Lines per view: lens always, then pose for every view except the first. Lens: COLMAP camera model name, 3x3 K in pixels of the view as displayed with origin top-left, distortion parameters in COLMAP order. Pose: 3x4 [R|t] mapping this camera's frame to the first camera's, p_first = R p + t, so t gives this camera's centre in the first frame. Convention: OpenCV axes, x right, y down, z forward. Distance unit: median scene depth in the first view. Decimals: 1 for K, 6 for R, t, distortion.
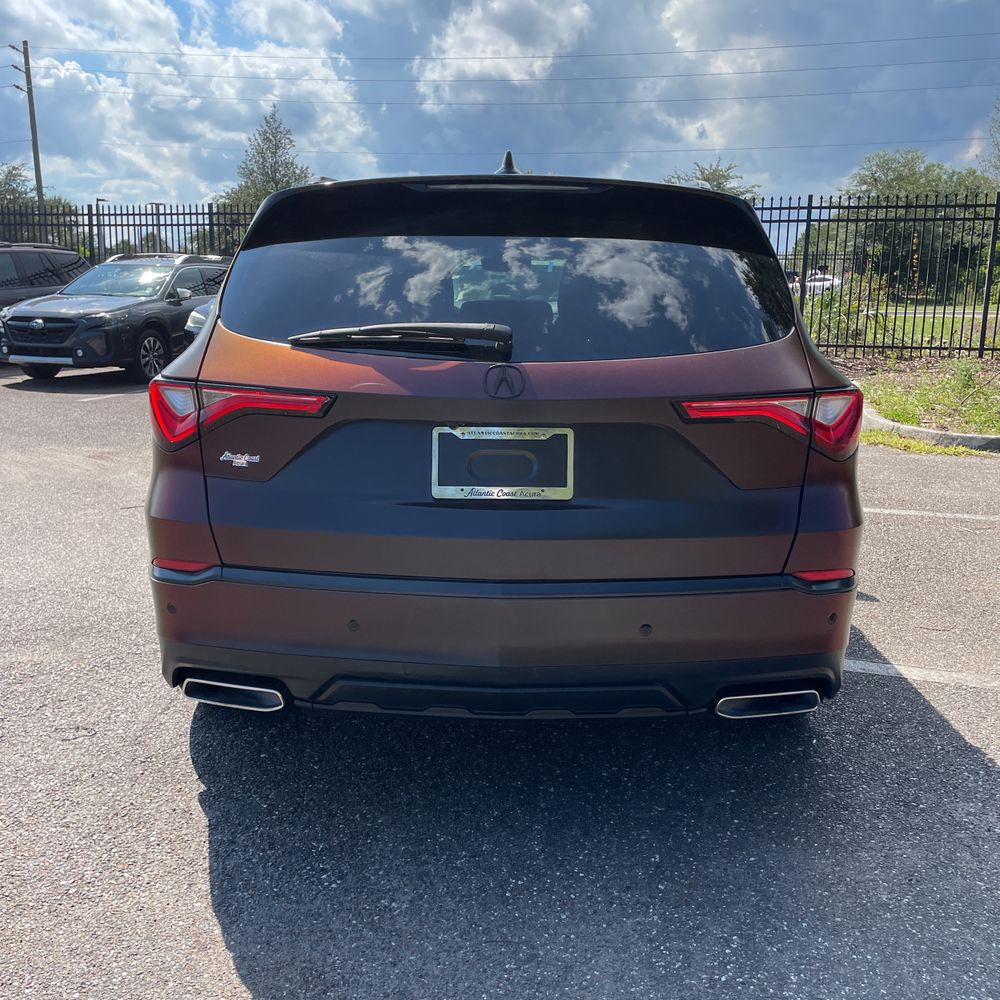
lens RADIAL K [[1033.4, 0, 503.0], [0, 1033.4, 480.1], [0, 0, 1]] dist [0.085905, -0.110389]
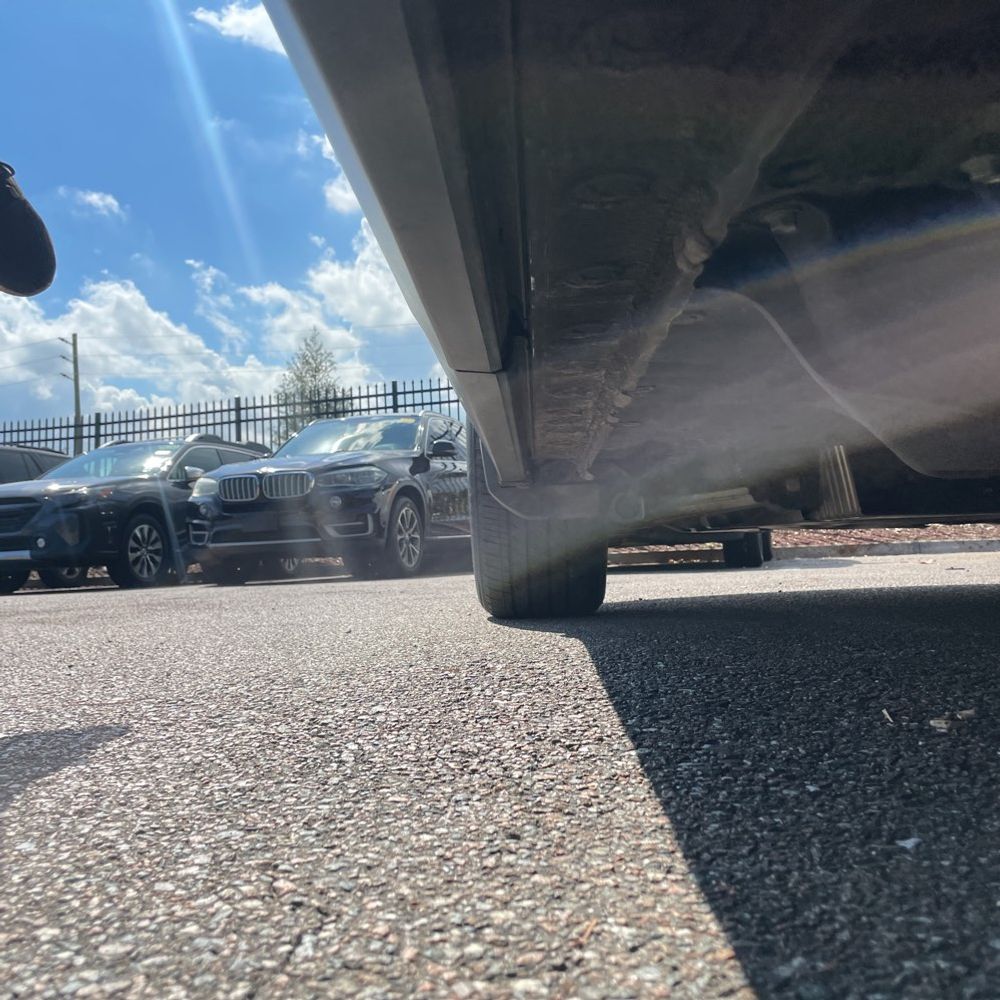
lens RADIAL K [[1013.4, 0, 497.2], [0, 1013.4, 488.3], [0, 0, 1]] dist [0.096446, -0.148622]
pose [[0.998248, -0.051028, -0.029940, -0.185133], [0.041405, 0.964029, -0.262554, 0.105212], [0.042260, 0.260855, 0.964453, 0.856540]]
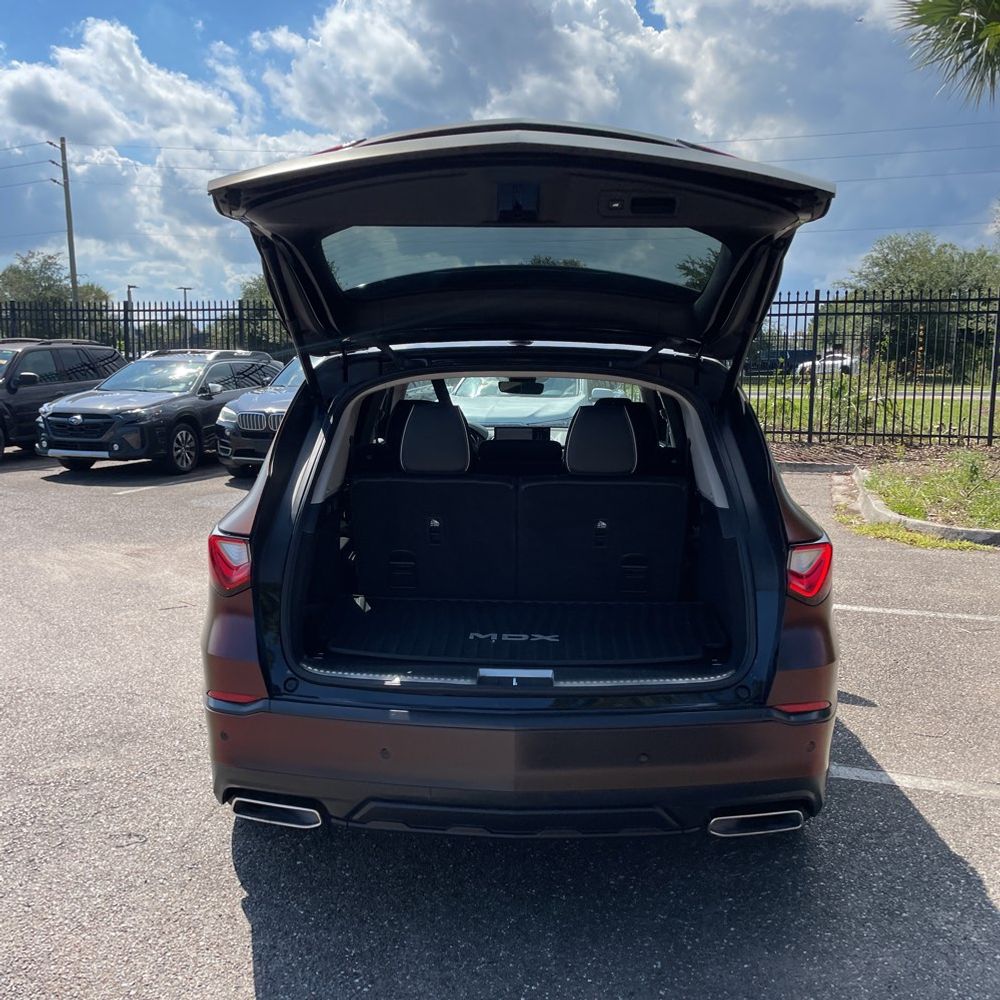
lens RADIAL K [[1031.8, 0, 499.4], [0, 1031.8, 489.7], [0, 0, 1]] dist [0.090171, -0.117198]
pose [[0.999732, -0.004987, -0.022628, 0.004110], [0.003604, 0.998144, -0.060785, -0.038064], [0.022889, 0.060687, 0.997894, -0.071489]]
